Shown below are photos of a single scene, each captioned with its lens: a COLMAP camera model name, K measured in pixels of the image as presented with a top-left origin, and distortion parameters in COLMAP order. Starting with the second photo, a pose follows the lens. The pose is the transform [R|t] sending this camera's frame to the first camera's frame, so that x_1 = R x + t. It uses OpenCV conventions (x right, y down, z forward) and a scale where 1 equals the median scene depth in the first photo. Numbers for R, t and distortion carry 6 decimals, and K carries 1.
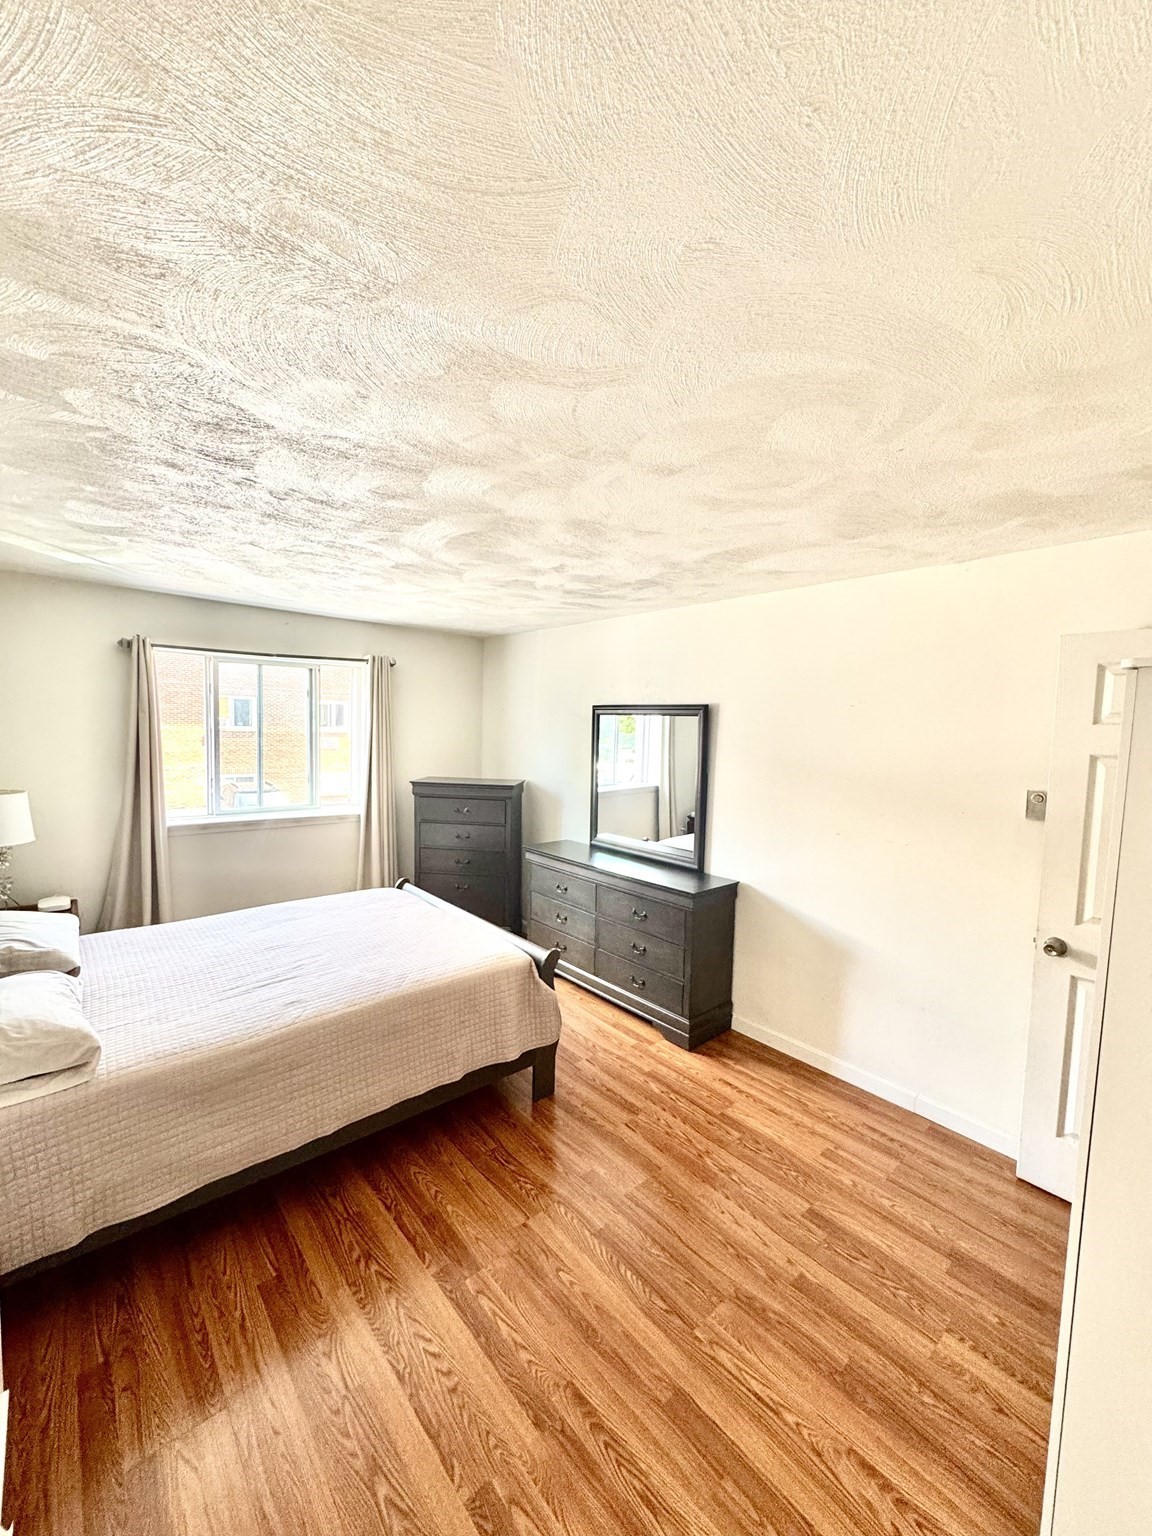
lens RADIAL K [[615.4, 0, 581.8], [0, 615.4, 767.8], [0, 0, 1]] dist [-0.000400, 0.000134]
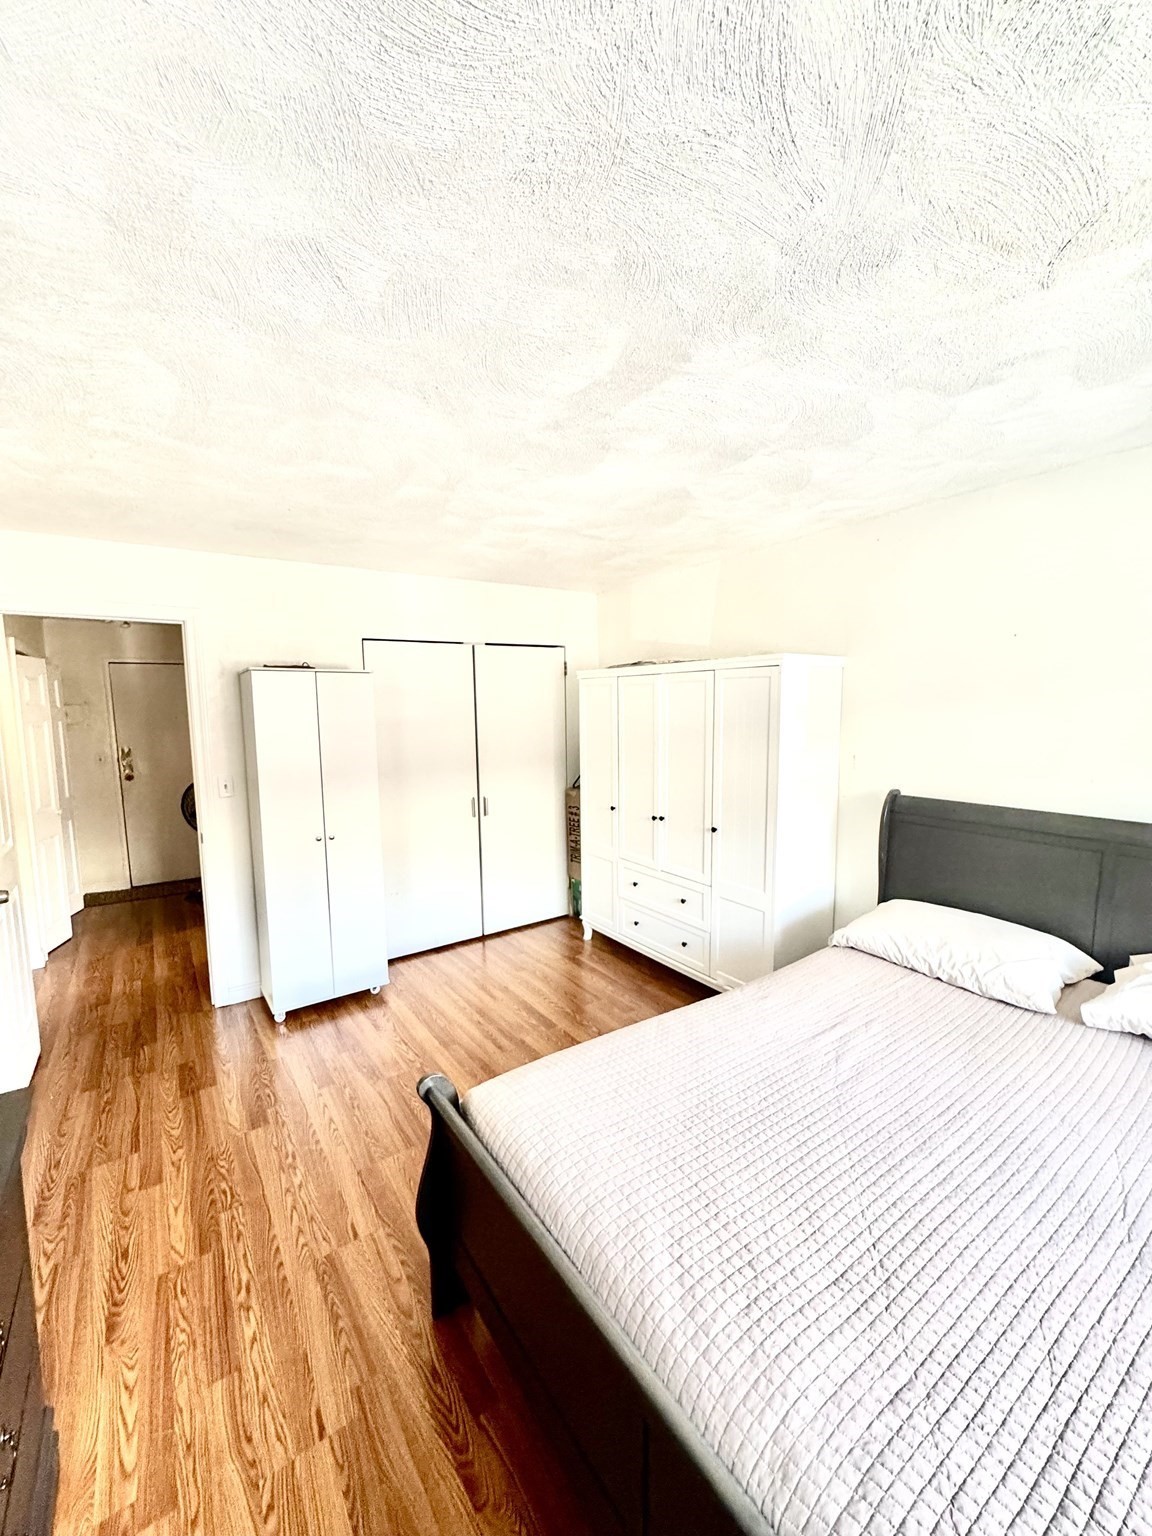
lens RADIAL K [[615.4, 0, 575.6], [0, 615.4, 771.1], [0, 0, 1]] dist [-0.000400, 0.000134]
pose [[-0.994056, -0.022576, 0.106505, -0.273741], [-0.003309, 0.984078, 0.177709, -0.090757], [-0.108821, 0.176300, -0.978303, 1.752703]]
